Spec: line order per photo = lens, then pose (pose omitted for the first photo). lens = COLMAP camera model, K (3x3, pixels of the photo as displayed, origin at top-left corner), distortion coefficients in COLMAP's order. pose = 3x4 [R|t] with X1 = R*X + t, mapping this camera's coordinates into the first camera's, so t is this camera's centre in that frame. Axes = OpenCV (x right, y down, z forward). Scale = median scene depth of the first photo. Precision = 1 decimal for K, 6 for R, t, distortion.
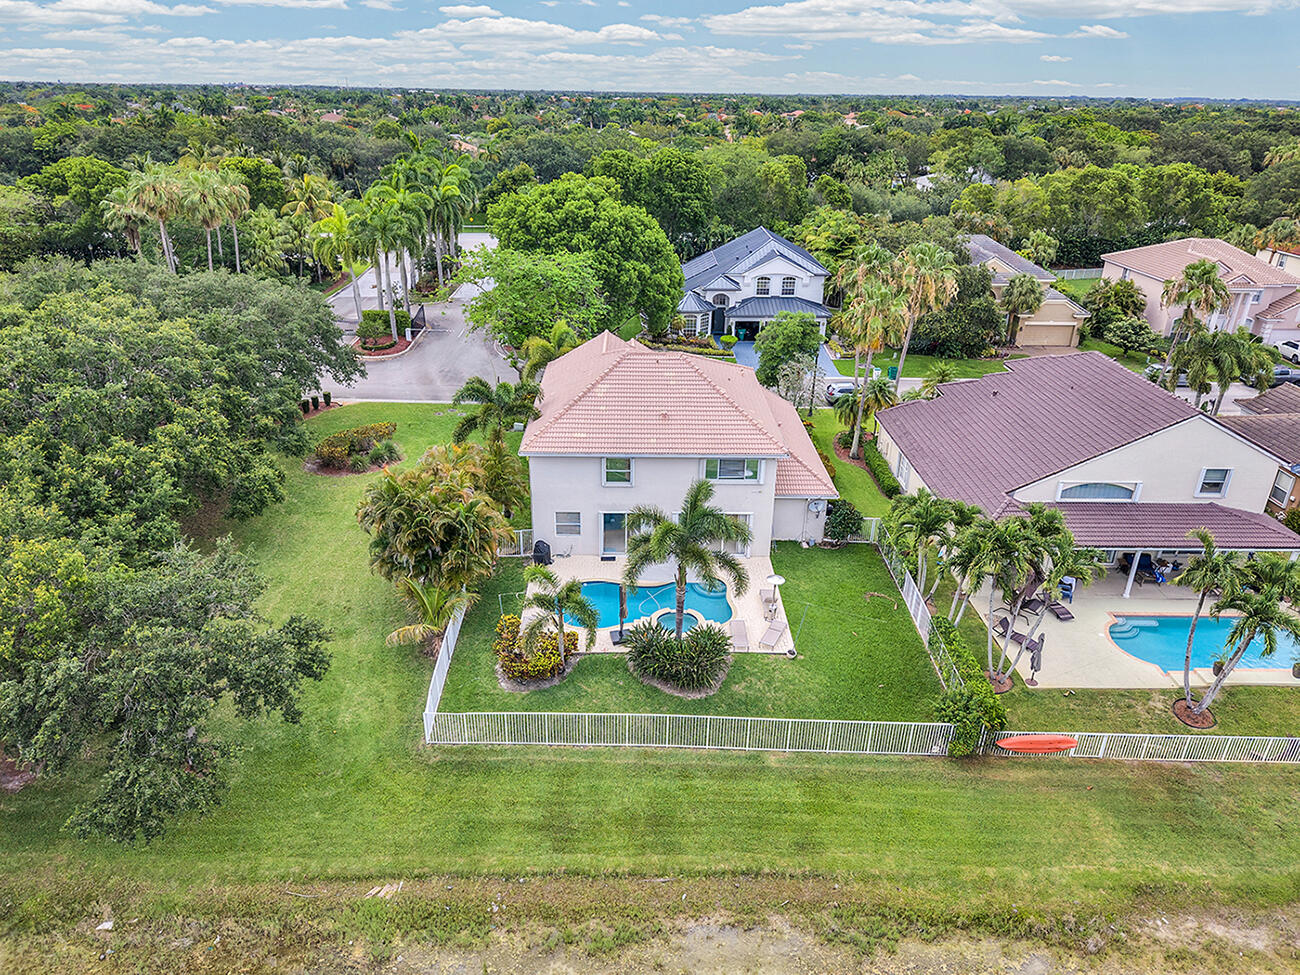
lens RADIAL K [[900.4, 0, 680.3], [0, 900.4, 480.8], [0, 0, 1]] dist [0.001178, -0.001214]
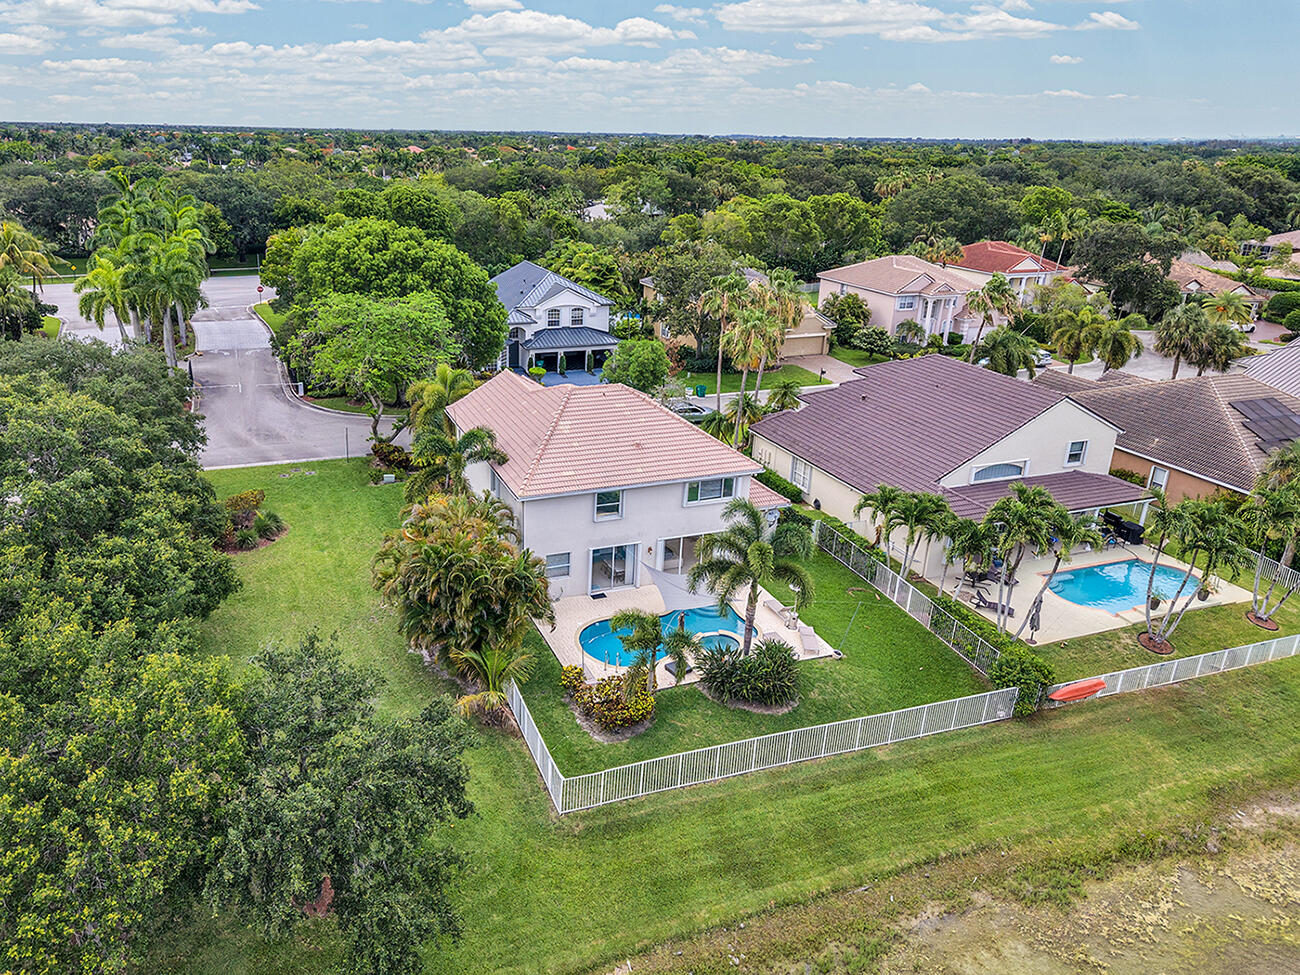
lens RADIAL K [[920.3, 0, 601.4], [0, 920.3, 426.9], [0, 0, 1]] dist [0.006517, -0.002874]
pose [[0.943191, -0.097002, 0.317776, -0.387622], [0.126498, 0.989241, -0.073488, -0.022298], [-0.307229, 0.109511, 0.945314, 0.033072]]
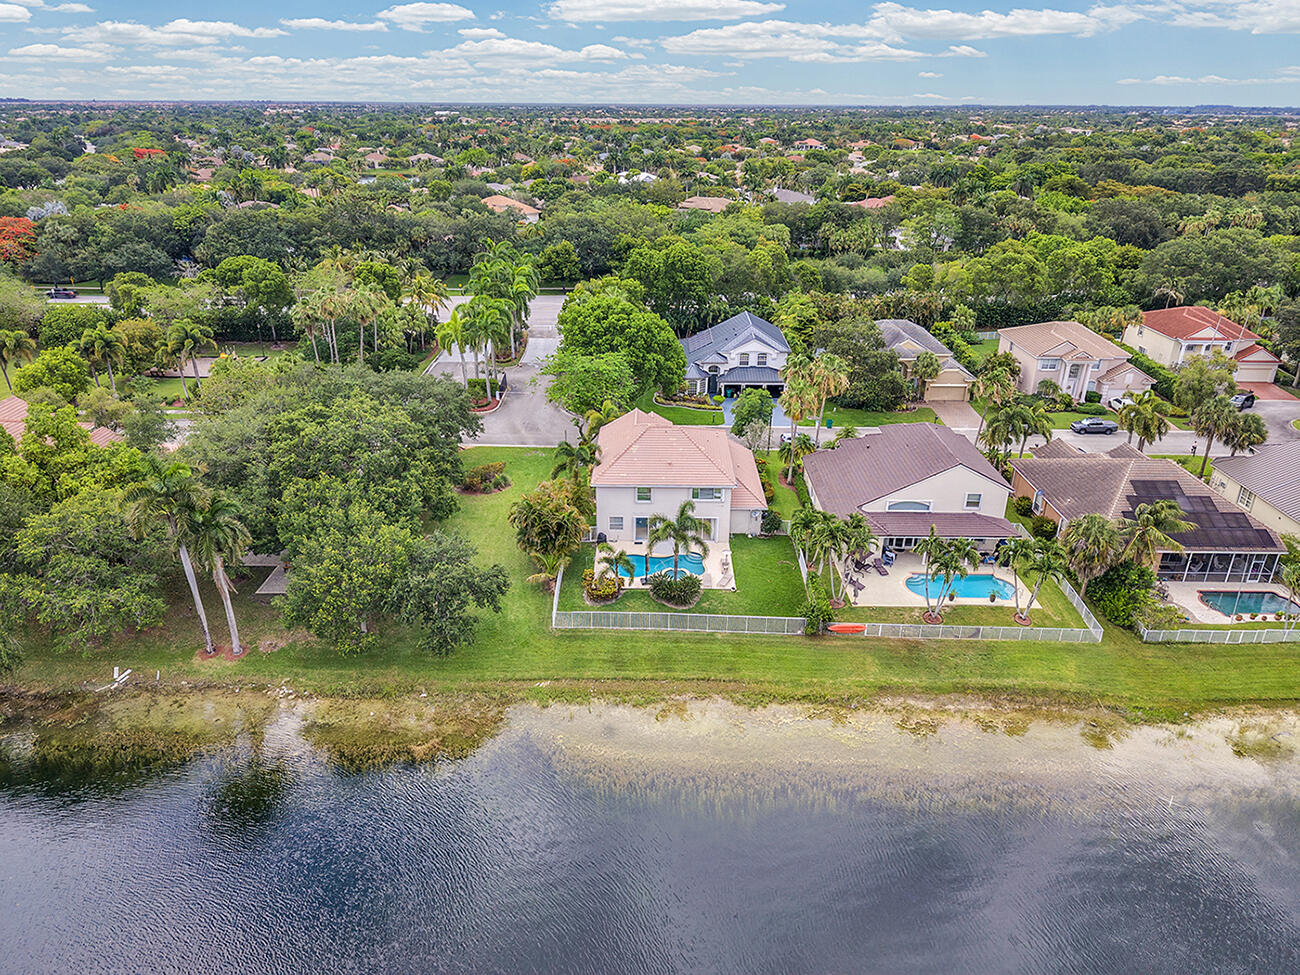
lens RADIAL K [[900.4, 0, 680.3], [0, 900.4, 480.8], [0, 0, 1]] dist [0.001178, -0.001214]
pose [[0.999770, 0.000682, -0.021435, 0.042645], [-0.000910, 0.999943, -0.010608, -0.019201], [0.021426, 0.010625, 0.999714, -0.816415]]
